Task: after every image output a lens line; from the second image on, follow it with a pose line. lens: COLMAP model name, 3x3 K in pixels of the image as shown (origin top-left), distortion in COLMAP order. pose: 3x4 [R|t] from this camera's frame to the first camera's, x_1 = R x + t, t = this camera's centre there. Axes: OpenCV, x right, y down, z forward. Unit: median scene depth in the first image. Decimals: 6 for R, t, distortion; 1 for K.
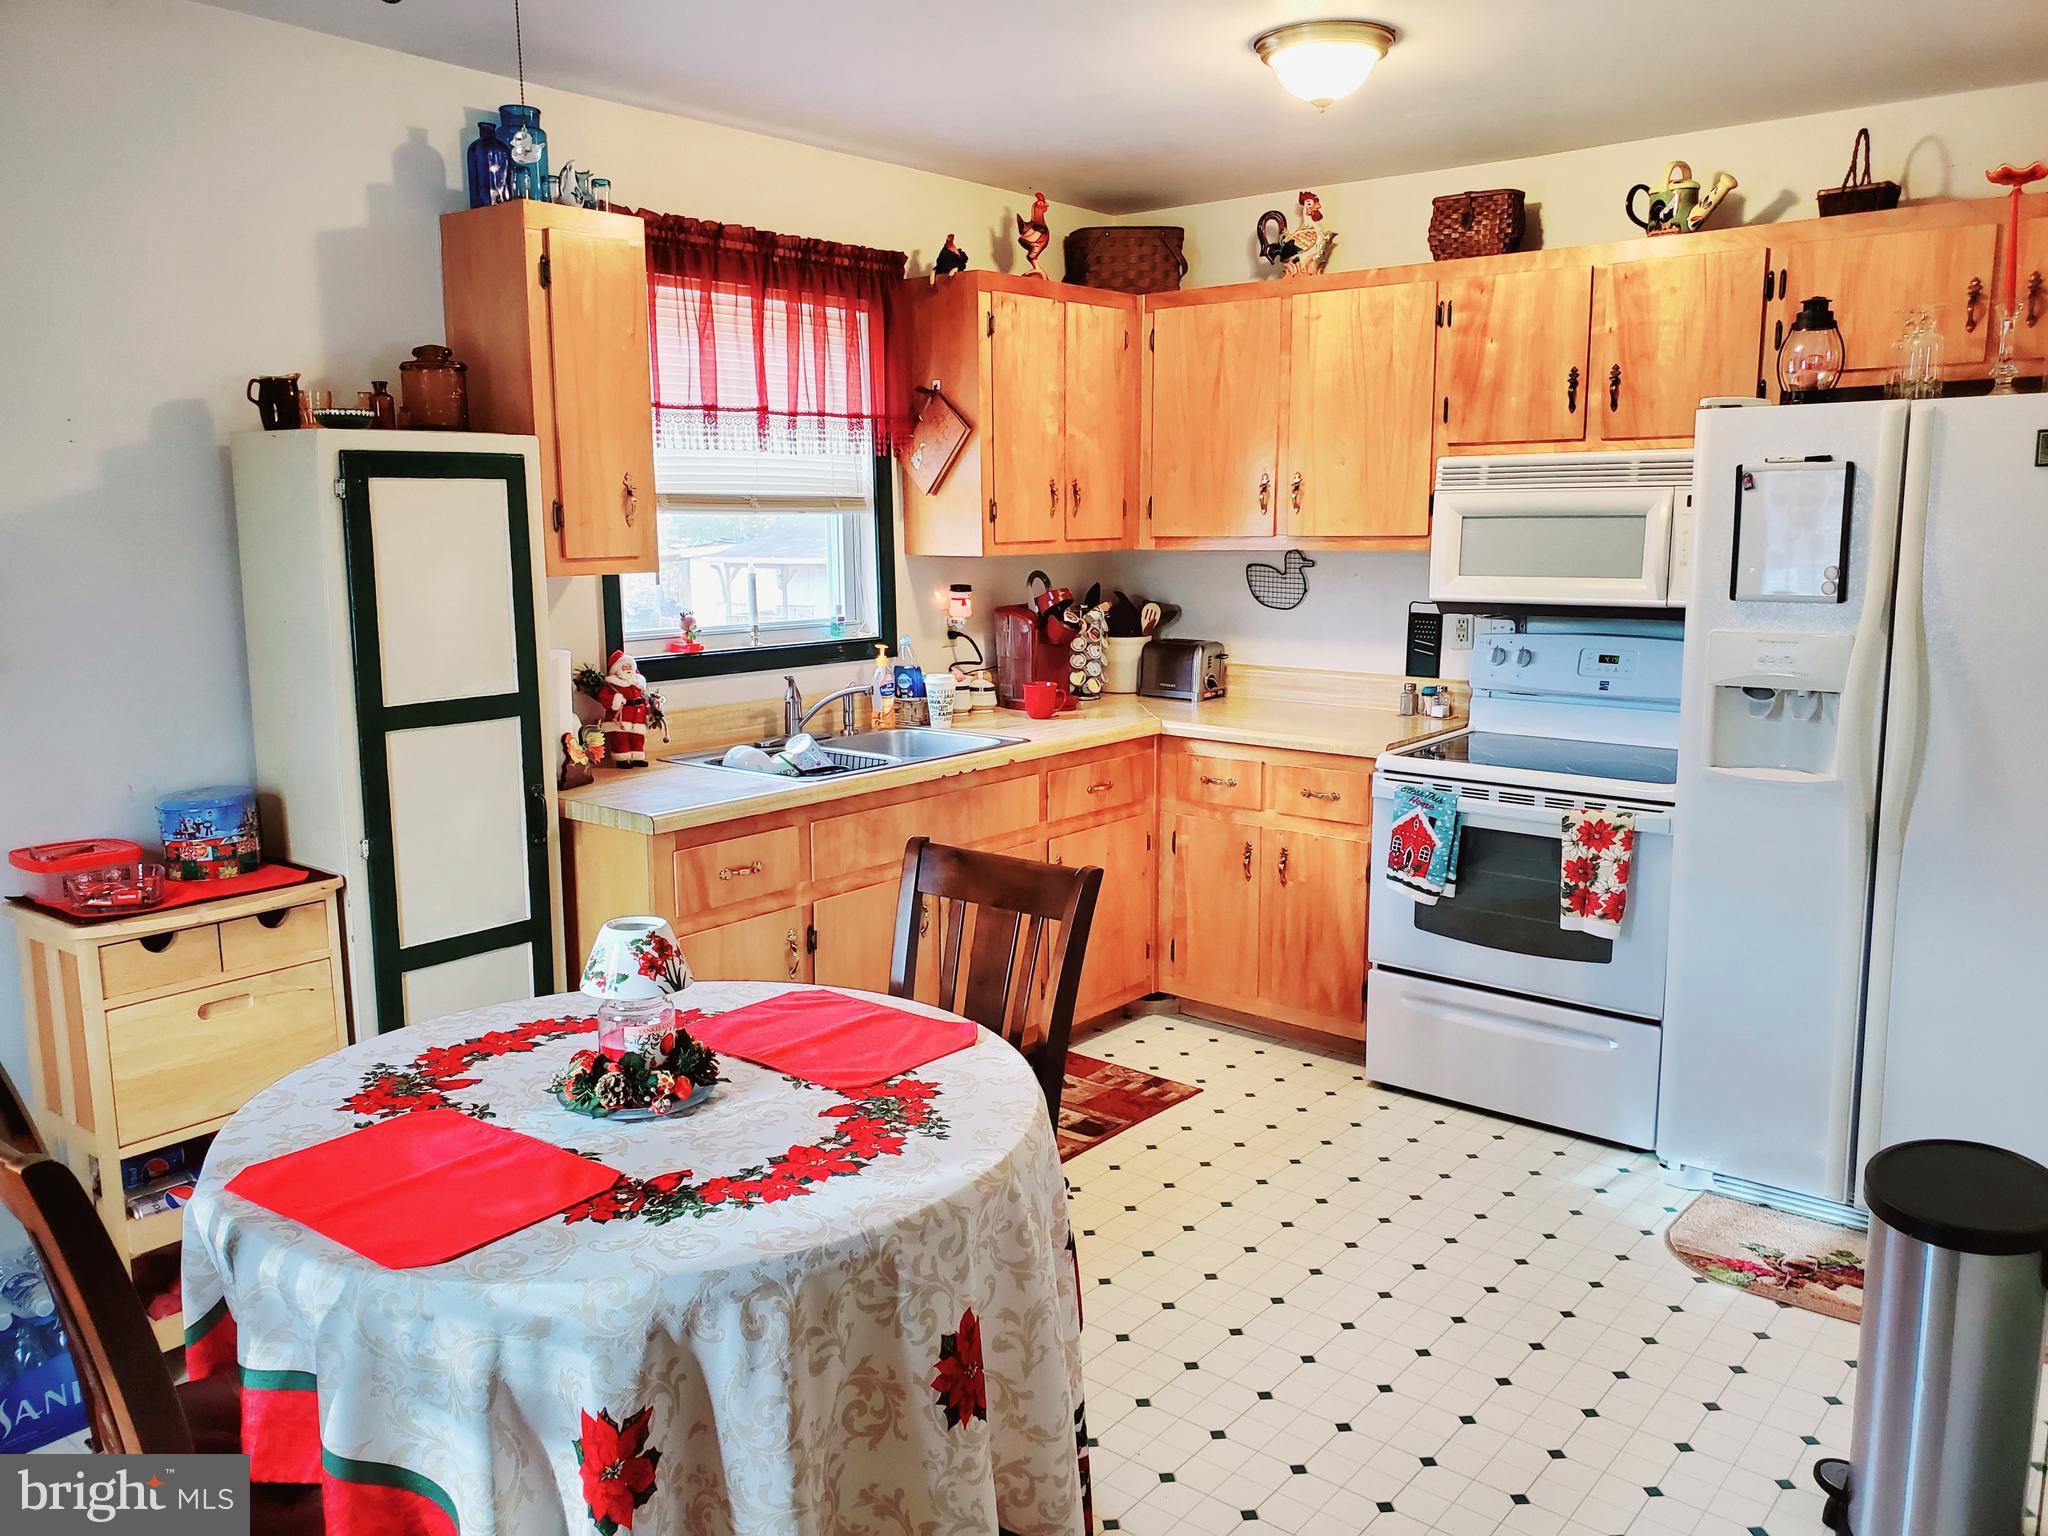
lens RADIAL K [[1580.4, 0, 1017.8], [0, 1580.4, 765.8], [0, 0, 1]] dist [0.106418, -0.197834]
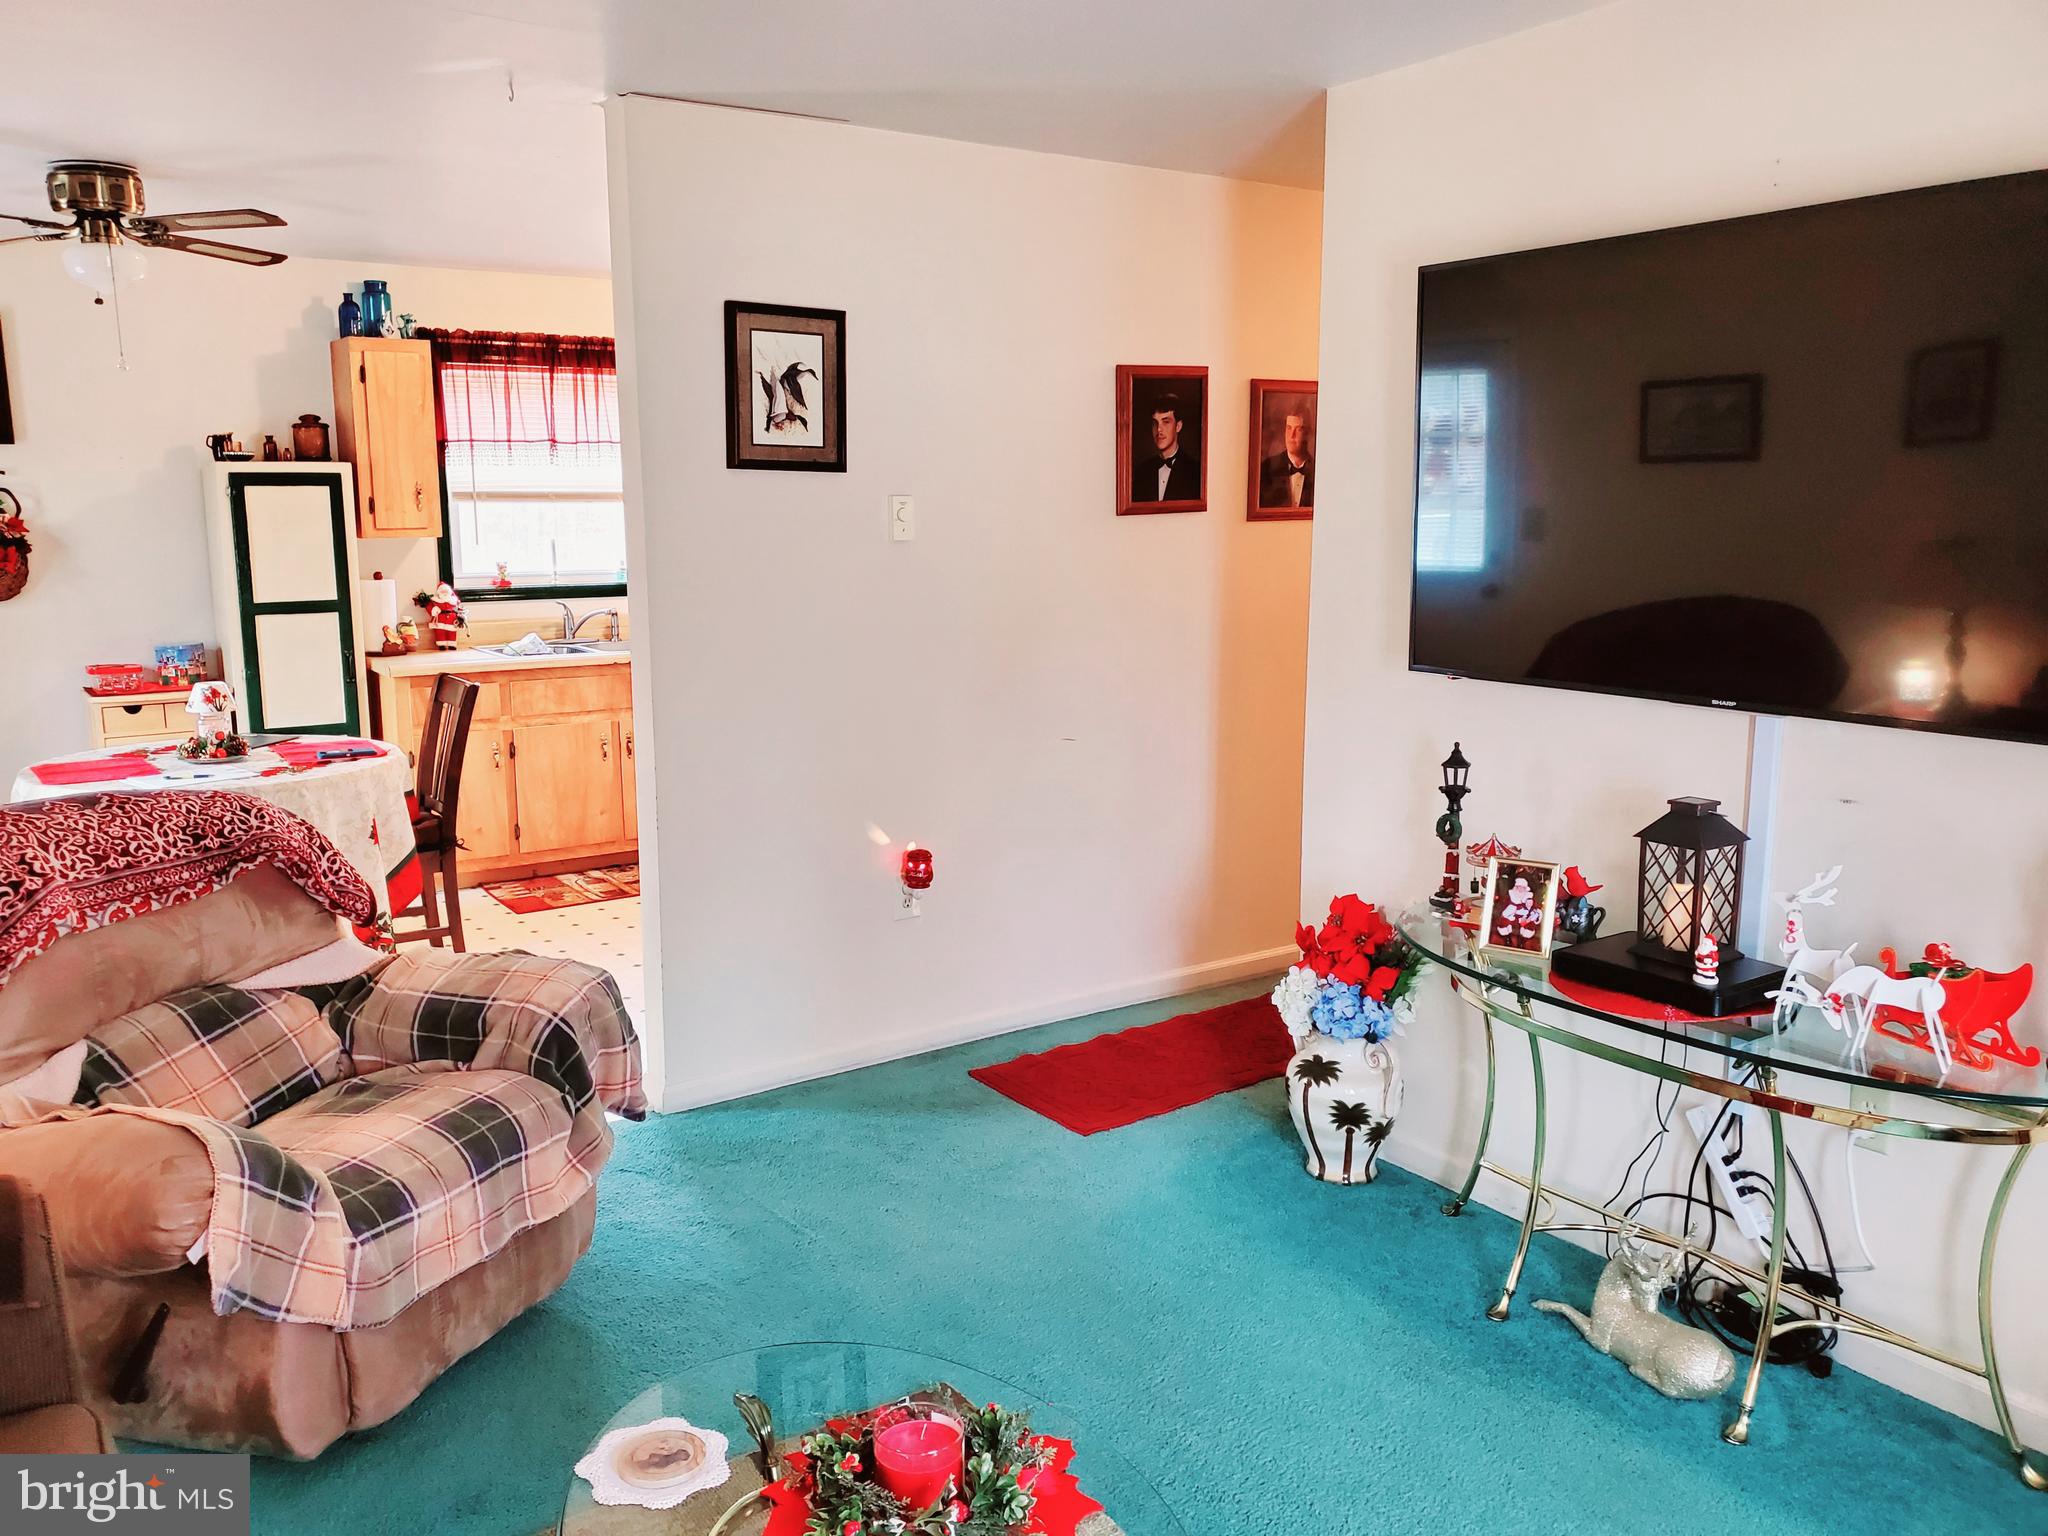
lens RADIAL K [[1557.3, 0, 1020.6], [0, 1557.3, 771.1], [0, 0, 1]] dist [0.004225, -0.004839]
pose [[0.959549, 0.053605, -0.276390, 0.774896], [-0.049333, 0.998531, 0.022392, 0.059262], [0.277184, -0.007851, 0.960785, -0.427323]]
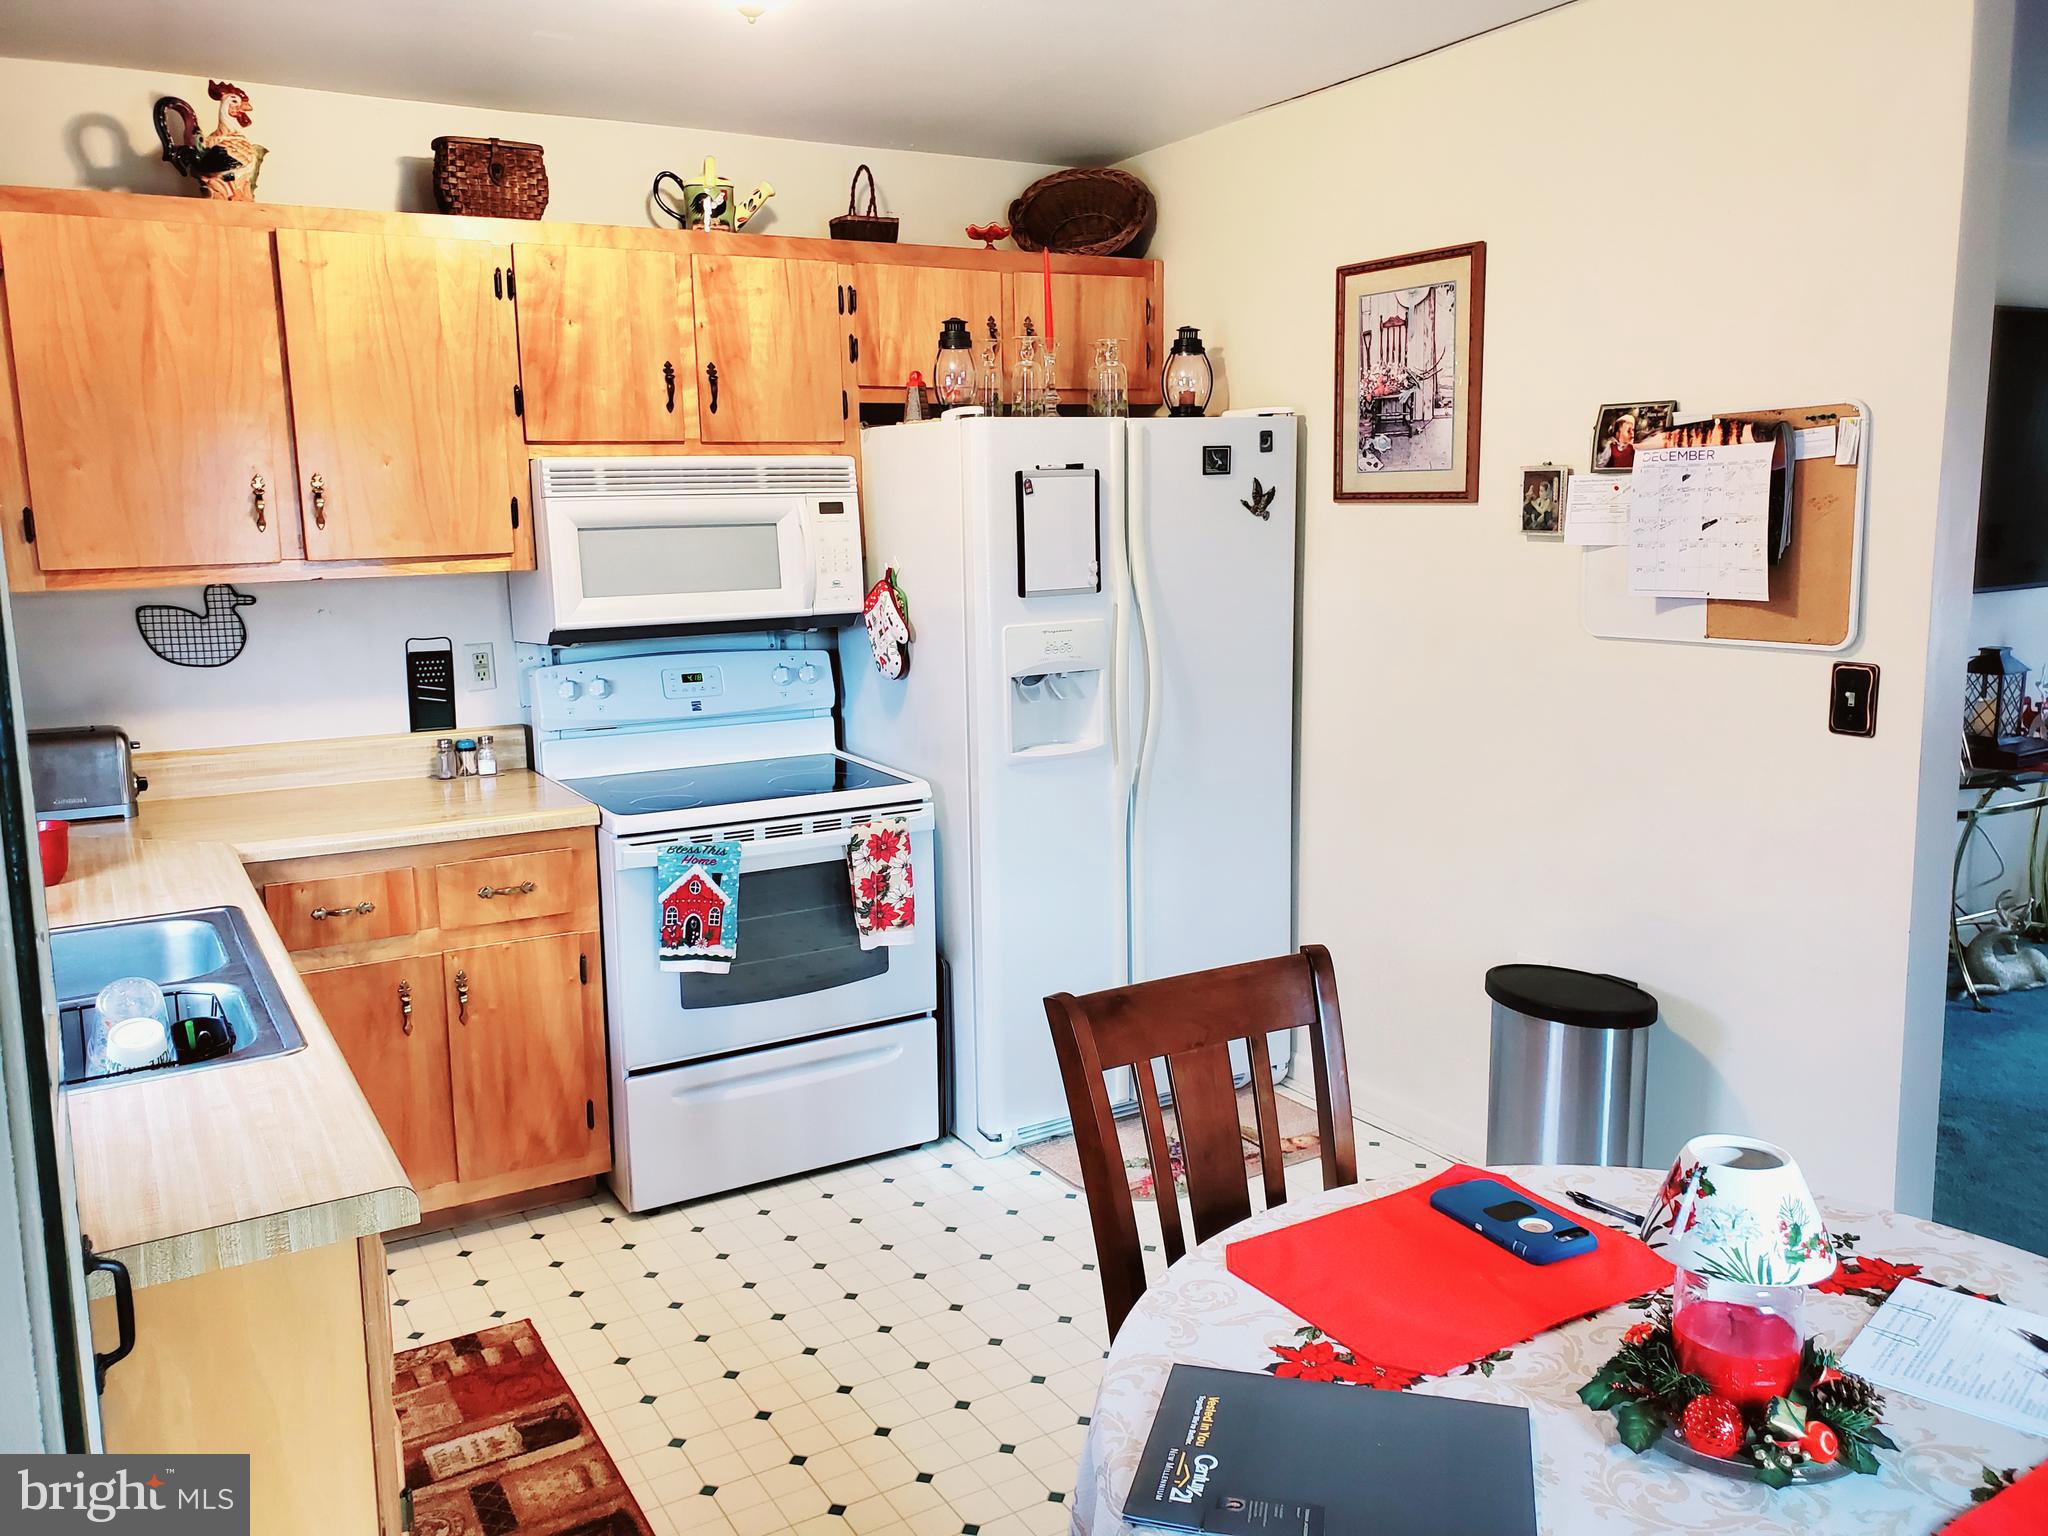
lens RADIAL K [[1581.3, 0, 1018.2], [0, 1581.3, 751.1], [0, 0, 1]] dist [0.010477, -0.005037]
pose [[0.330798, -0.151385, 0.931480, -0.499171], [0.169593, 0.980516, 0.099126, -0.094663], [-0.928338, 0.125182, 0.350027, 0.567055]]
